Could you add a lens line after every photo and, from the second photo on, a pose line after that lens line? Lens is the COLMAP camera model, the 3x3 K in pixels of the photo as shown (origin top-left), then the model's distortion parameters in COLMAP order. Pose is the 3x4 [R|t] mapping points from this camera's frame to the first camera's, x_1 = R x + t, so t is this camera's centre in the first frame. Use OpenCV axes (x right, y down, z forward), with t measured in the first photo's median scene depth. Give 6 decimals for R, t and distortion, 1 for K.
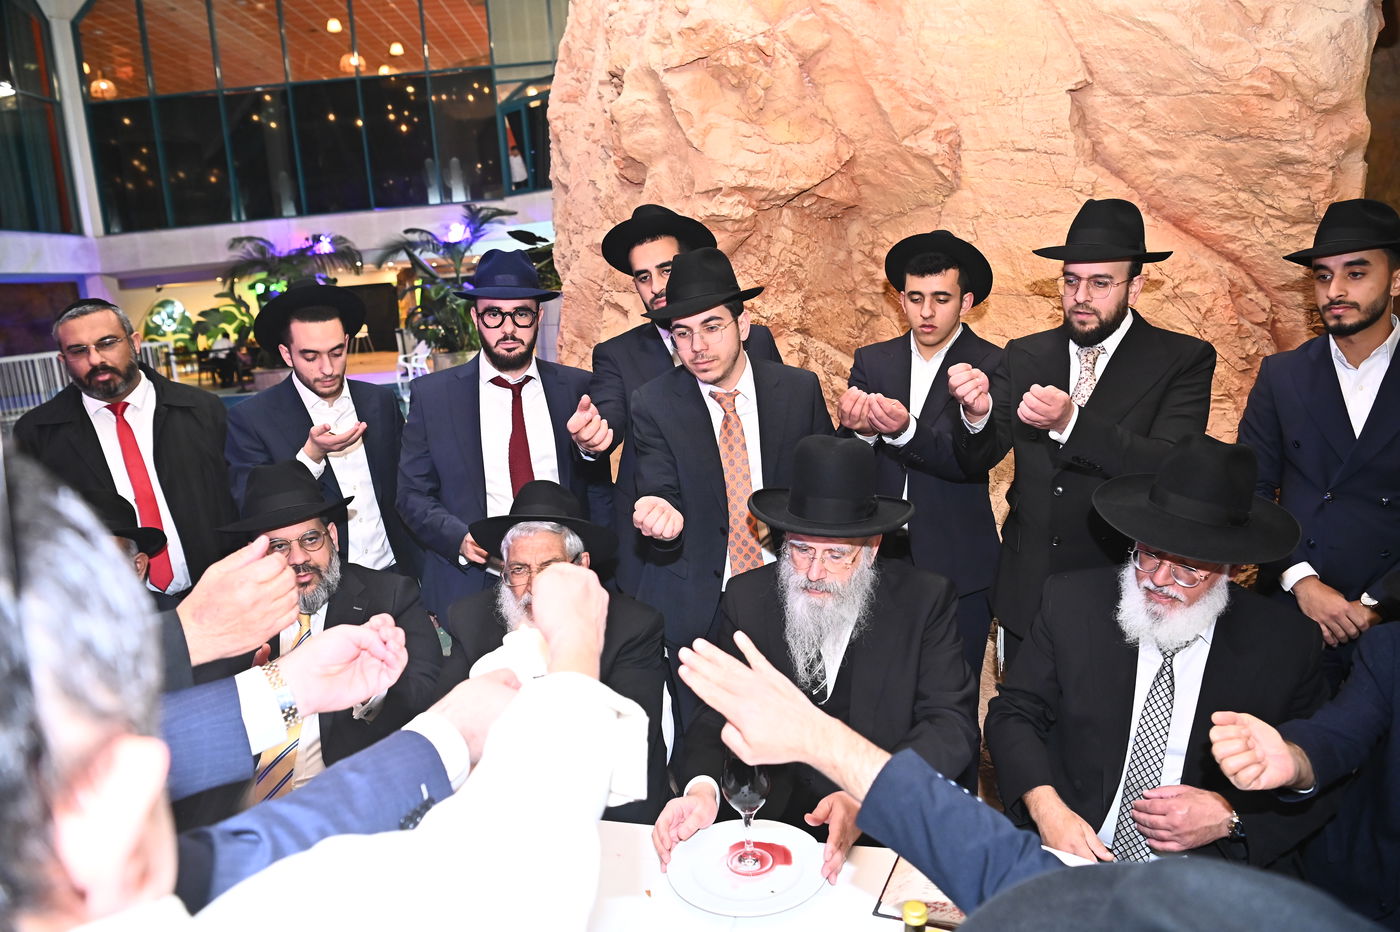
lens RADIAL K [[951.9, 0, 697.7], [0, 951.9, 465.4], [0, 0, 1]] dist [-0.077888, 0.018848]
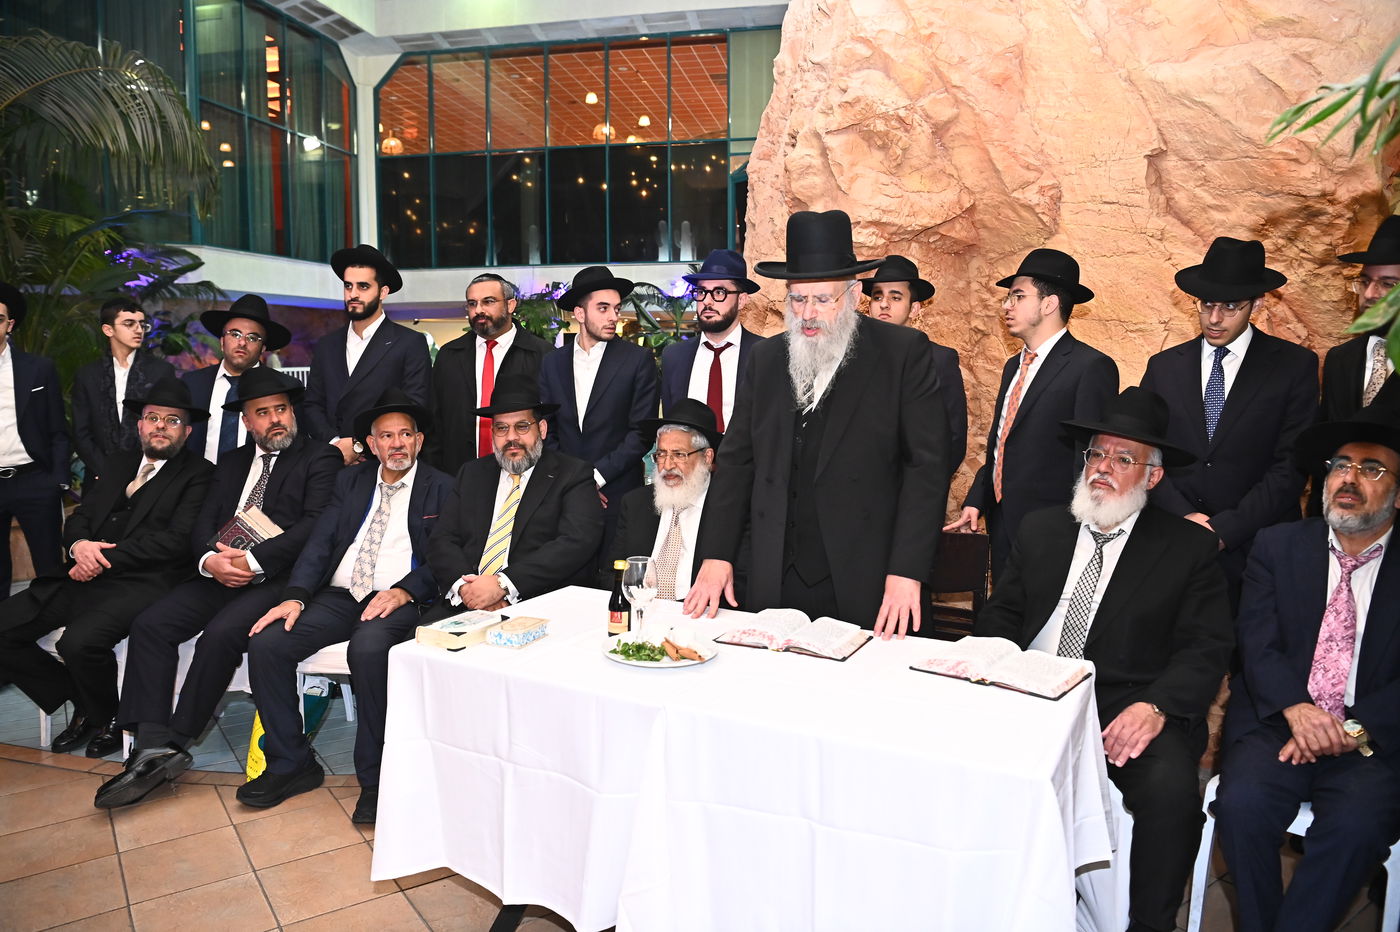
lens RADIAL K [[951.9, 0, 699.0], [0, 951.9, 464.9], [0, 0, 1]] dist [-0.077888, 0.018848]
pose [[0.972427, 0.094425, -0.213238, 0.115345], [-0.110125, 0.991921, -0.062965, 0.142654], [0.205570, 0.084711, 0.974969, -0.282308]]
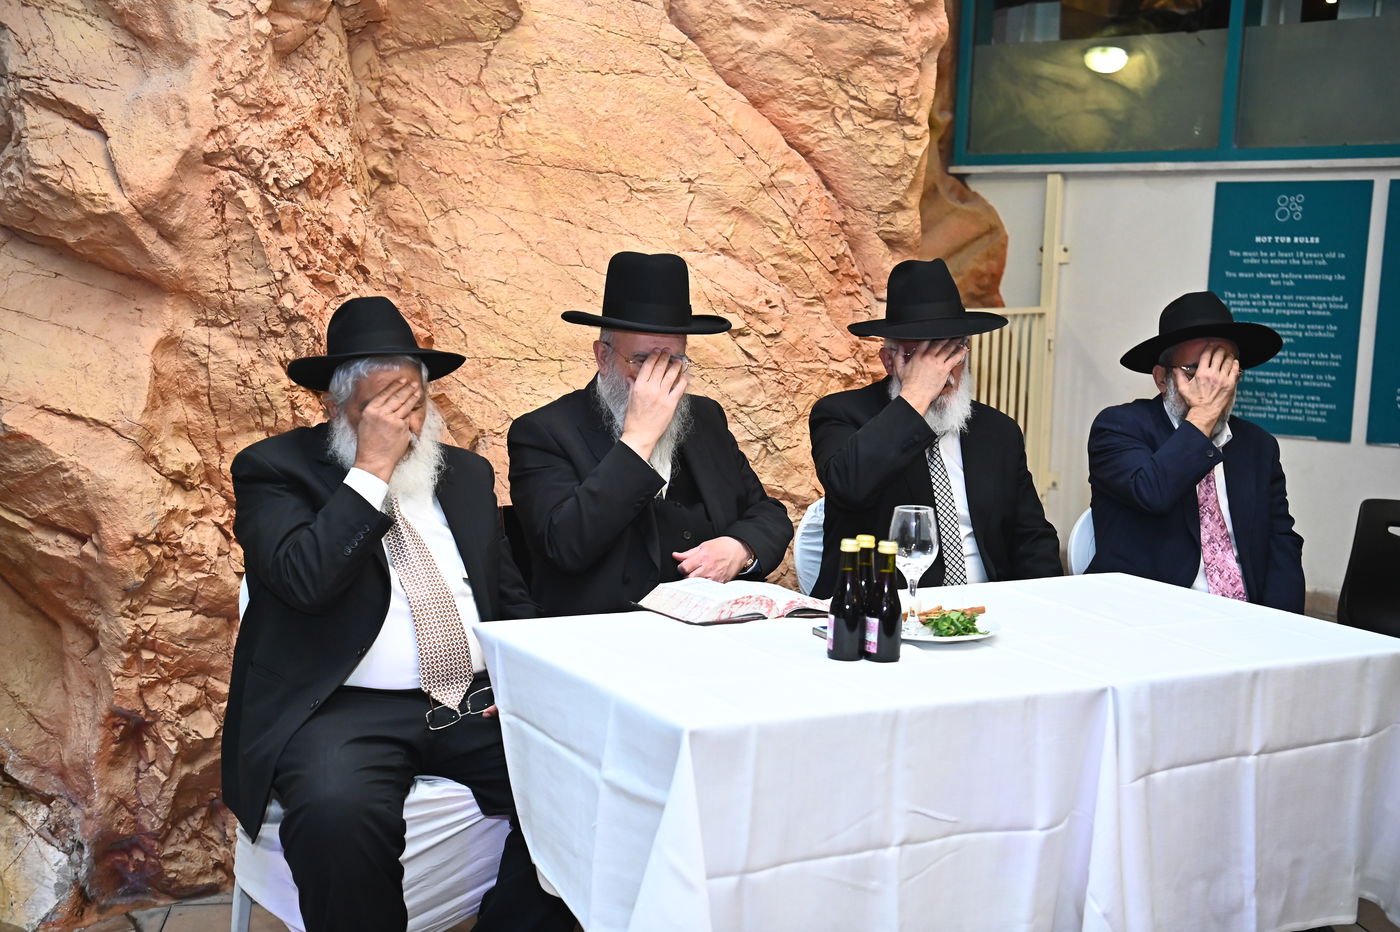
lens RADIAL K [[1673.9, 0, 695.3], [0, 1673.9, 454.0], [0, 0, 1]] dist [0.119057, 0.000000]
pose [[0.645101, 0.002167, 0.764094, -0.706383], [0.074406, 0.995065, -0.065641, 0.162056], [-0.760466, 0.099198, 0.641756, 0.042008]]
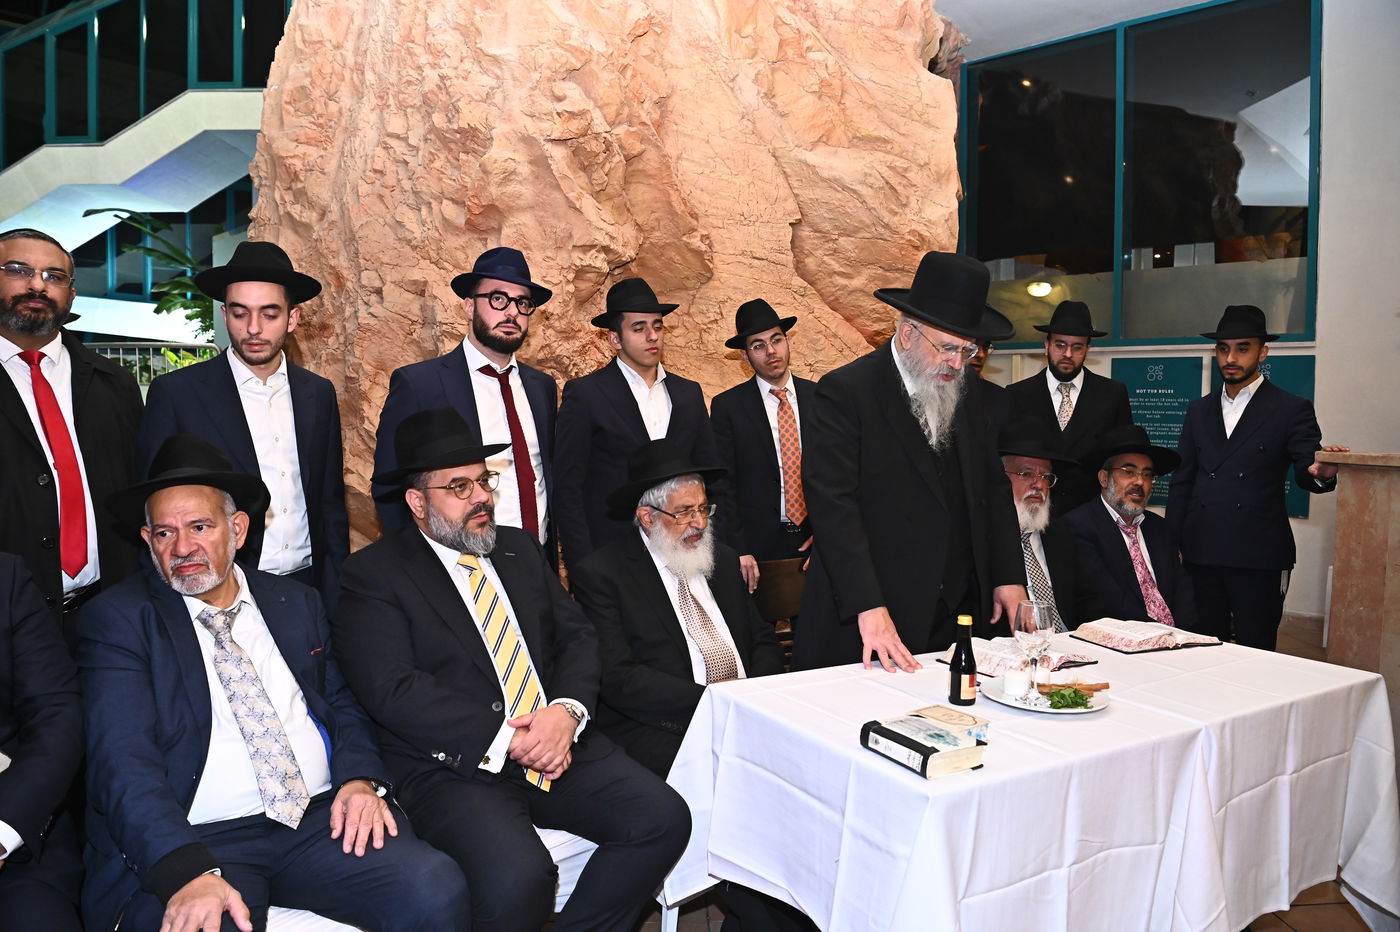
lens RADIAL K [[951.9, 0, 697.9], [0, 951.9, 460.2], [0, 0, 1]] dist [-0.077888, 0.018848]
pose [[0.723674, 0.034875, 0.689261, -0.683359], [0.078183, 0.988150, -0.132084, 0.142739], [-0.685700, 0.149474, 0.712372, 0.089695]]
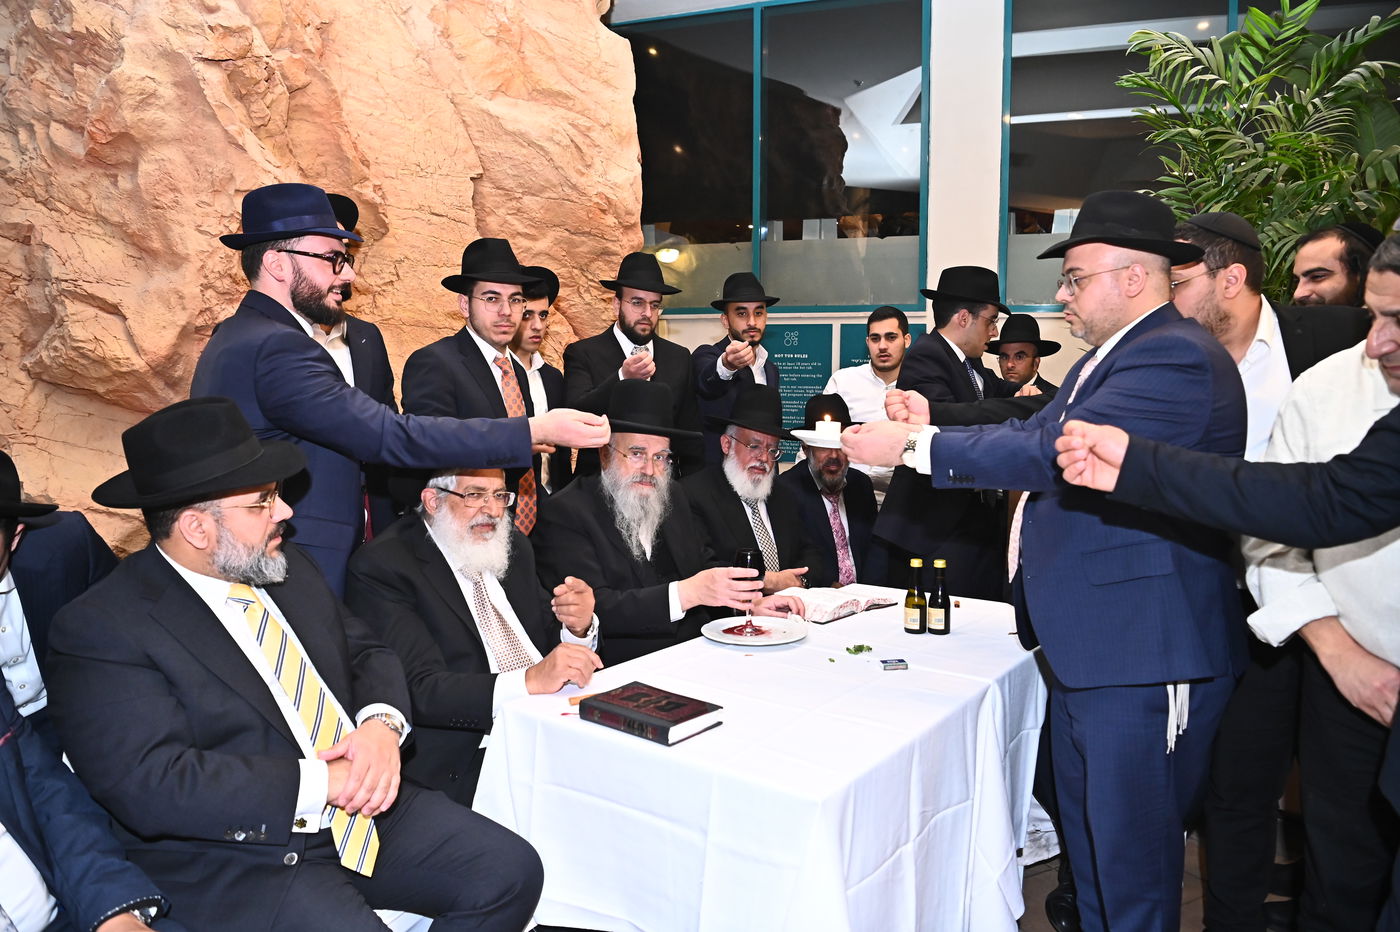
lens RADIAL K [[951.9, 0, 694.3], [0, 951.9, 463.7], [0, 0, 1]] dist [-0.077888, 0.018848]
pose [[0.388449, -0.022309, 0.921200, -0.703602], [0.151750, 0.987606, -0.040073, 0.103944], [-0.908889, 0.155358, 0.387020, 0.230841]]
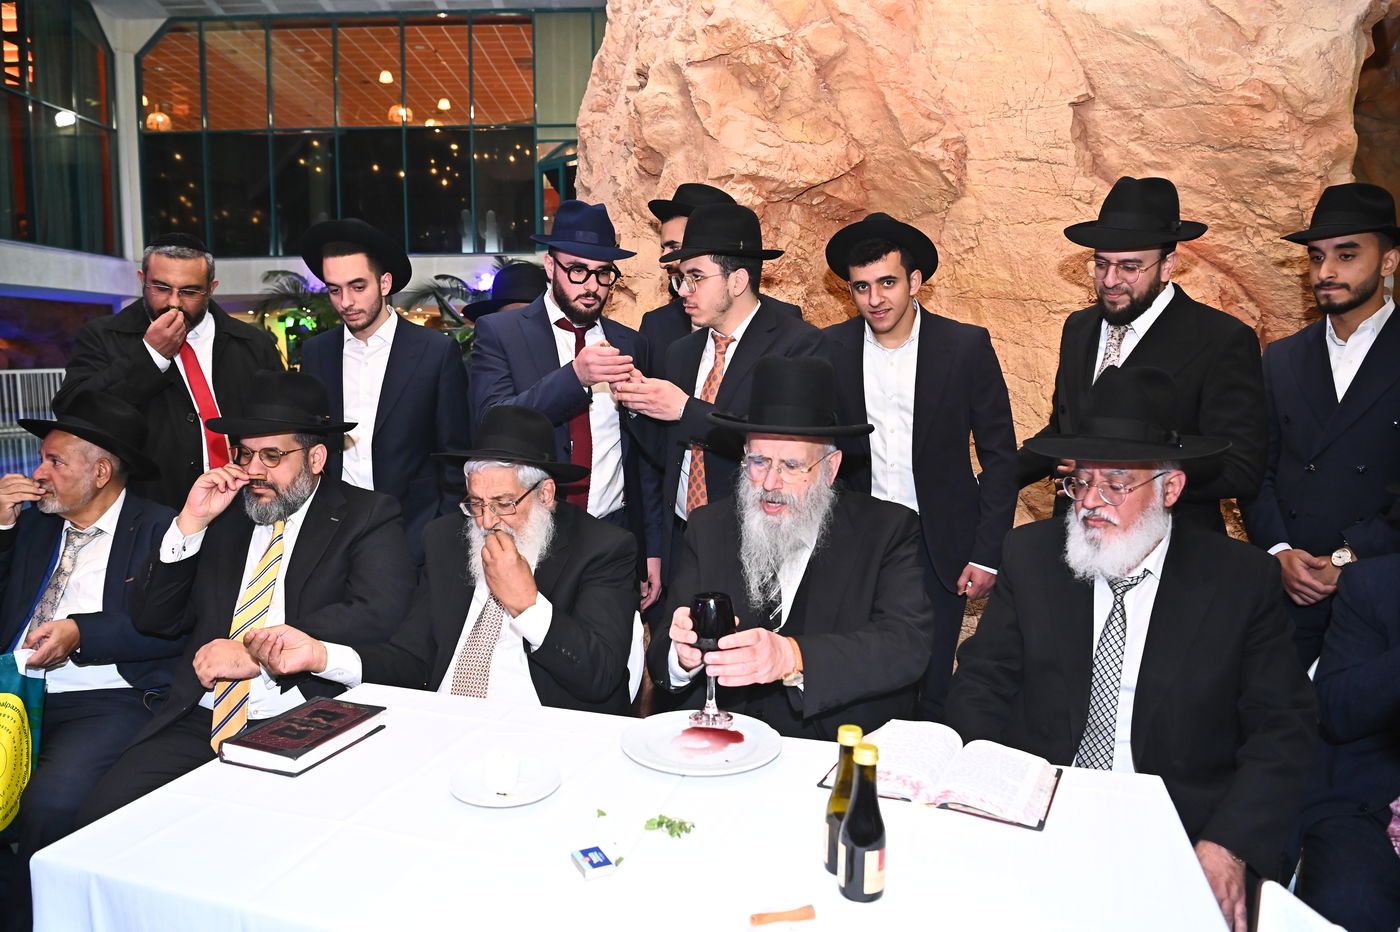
lens RADIAL K [[951.9, 0, 699.0], [0, 951.9, 464.4], [0, 0, 1]] dist [-0.077888, 0.018848]
pose [[0.997508, 0.068787, -0.015720, 0.024843], [-0.069821, 0.994415, -0.079144, 0.106158], [0.010188, 0.080044, 0.996739, -0.013074]]
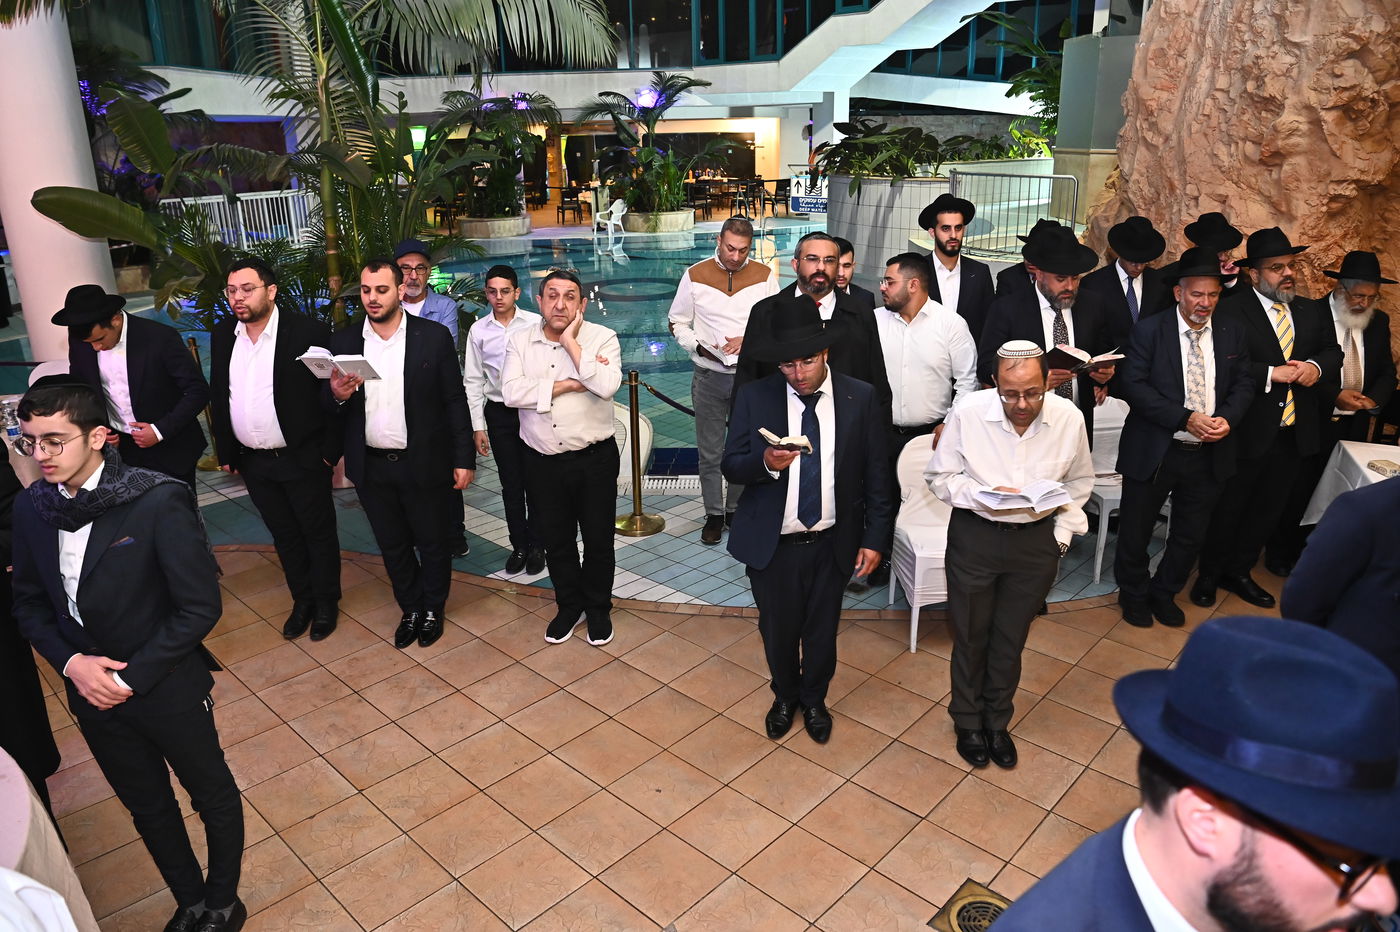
lens RADIAL K [[951.9, 0, 700.6], [0, 951.9, 460.8], [0, 0, 1]] dist [-0.077888, 0.018848]
pose [[0.997857, 0.063059, -0.017474, -1.120876], [-0.060081, 0.988727, 0.137147, 0.072609], [0.025926, -0.135803, 0.990397, -0.824357]]
